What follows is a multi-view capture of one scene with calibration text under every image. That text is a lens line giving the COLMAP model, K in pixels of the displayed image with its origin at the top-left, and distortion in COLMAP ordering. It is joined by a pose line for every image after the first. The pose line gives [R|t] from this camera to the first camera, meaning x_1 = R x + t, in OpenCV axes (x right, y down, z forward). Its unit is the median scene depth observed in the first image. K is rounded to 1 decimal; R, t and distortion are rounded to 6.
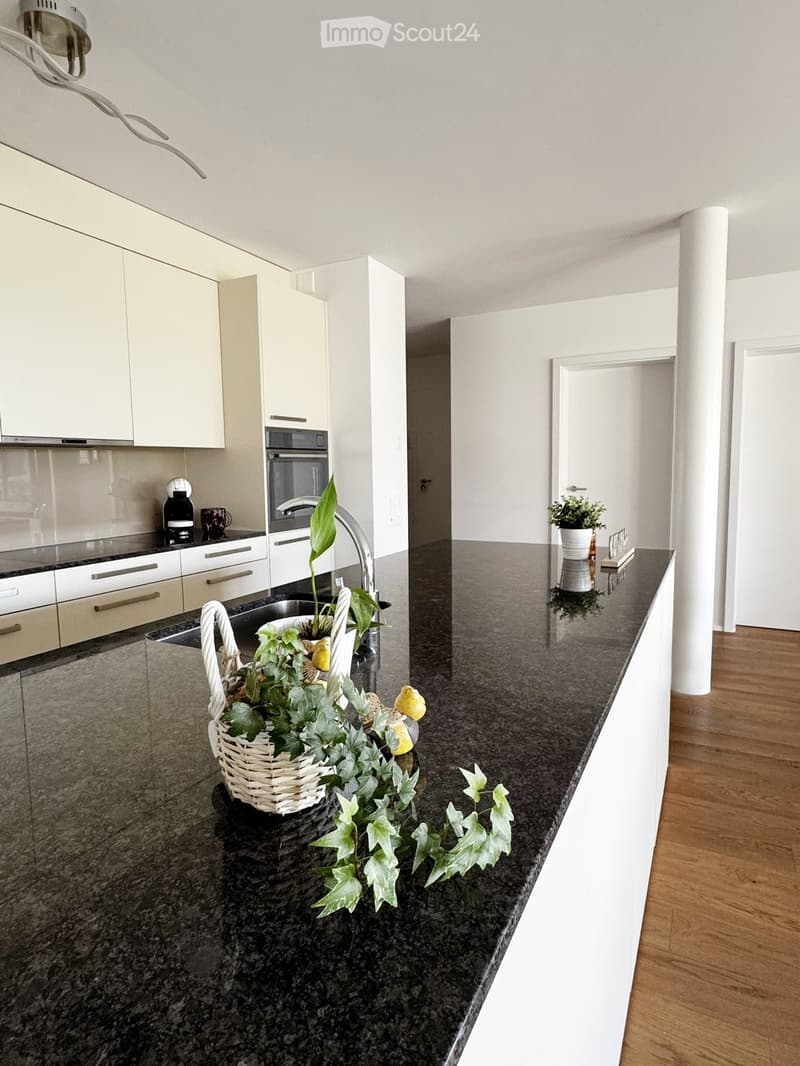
lens RADIAL K [[603.0, 0, 400.0], [0, 603.0, 533.0], [0, 0, 1]] dist [0.000577, 0.000315]
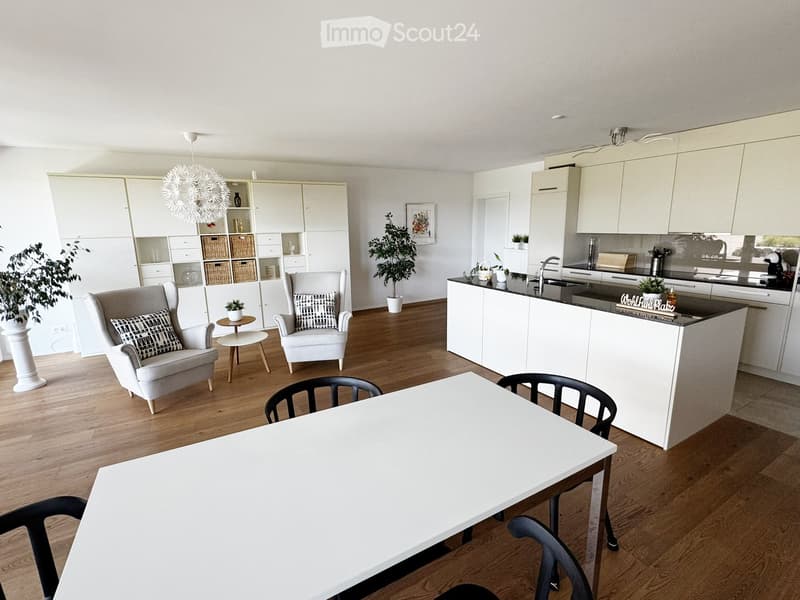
lens RADIAL K [[373.7, 0, 400.0], [0, 373.7, 300.0], [0, 0, 1]] dist [-0.000603, -0.000372]
pose [[-0.539017, 0.194793, -0.819461, 1.227014], [-0.068124, 0.959621, 0.272921, -0.182617], [0.839535, 0.202934, -0.503982, 0.632077]]
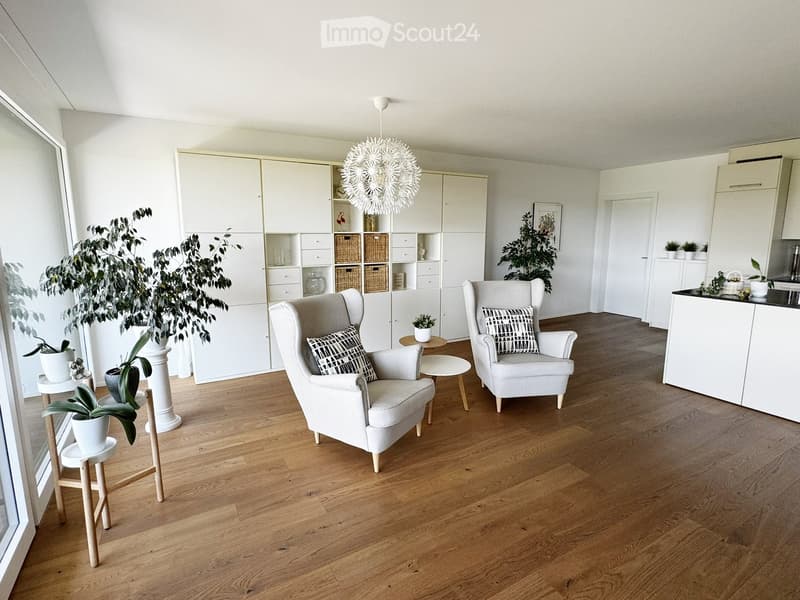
lens RADIAL K [[405.9, 0, 400.0], [0, 405.9, 300.0], [0, 0, 1]] dist [0.000889, -0.000684]
pose [[-0.535951, 0.152319, -0.830395, 1.392486], [-0.085545, 0.968730, 0.232905, -0.078308], [0.839904, 0.195862, -0.506162, 0.011677]]
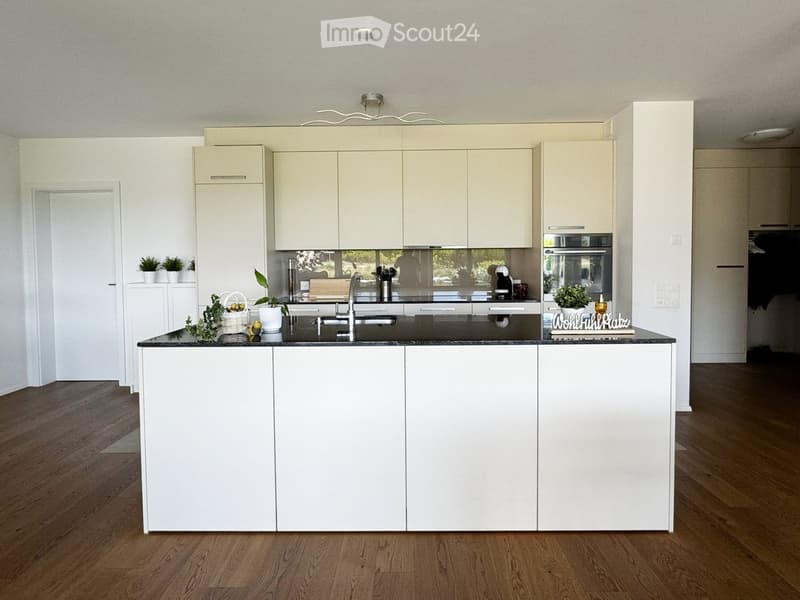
lens RADIAL K [[483.3, 0, 395.8], [0, 483.3, 278.6], [0, 0, 1]] dist [-0.004097, -0.000180]
pose [[0.443666, 0.046465, -0.894987, 0.767793], [-0.098795, 0.995104, 0.002688, -0.024252], [0.890730, 0.087228, 0.446085, 0.087016]]
